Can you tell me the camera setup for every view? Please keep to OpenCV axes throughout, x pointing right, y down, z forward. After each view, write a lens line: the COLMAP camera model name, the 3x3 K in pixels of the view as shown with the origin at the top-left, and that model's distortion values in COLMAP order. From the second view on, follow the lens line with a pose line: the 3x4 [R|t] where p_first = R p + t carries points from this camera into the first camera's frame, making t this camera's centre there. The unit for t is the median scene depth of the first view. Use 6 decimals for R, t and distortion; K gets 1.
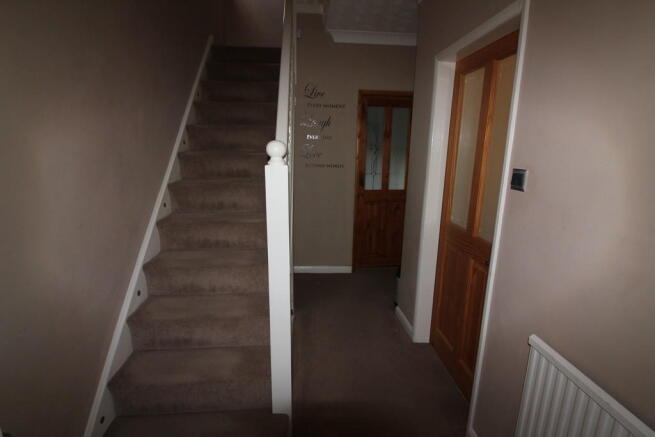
lens RADIAL K [[317.5, 0, 327.5], [0, 317.5, 218.5], [0, 0, 1]] dist [-0.000691, -0.000201]
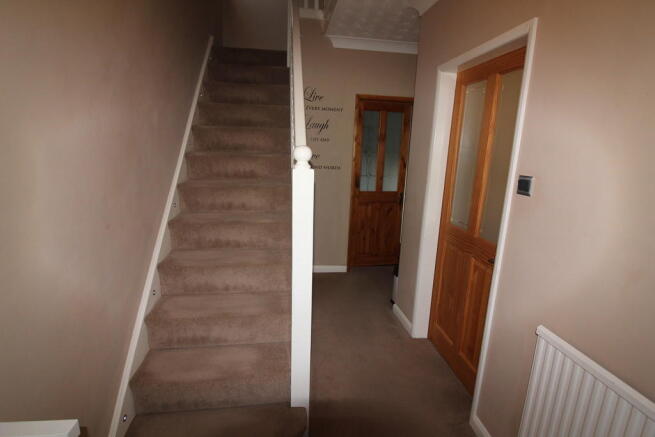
lens RADIAL K [[317.5, 0, 327.5], [0, 317.5, 218.5], [0, 0, 1]] dist [-0.000691, -0.000201]
pose [[0.998067, 0.005207, 0.061928, -0.095154], [-0.005157, 0.999986, -0.000976, -0.001760], [-0.061932, 0.000655, 0.998080, -0.035714]]
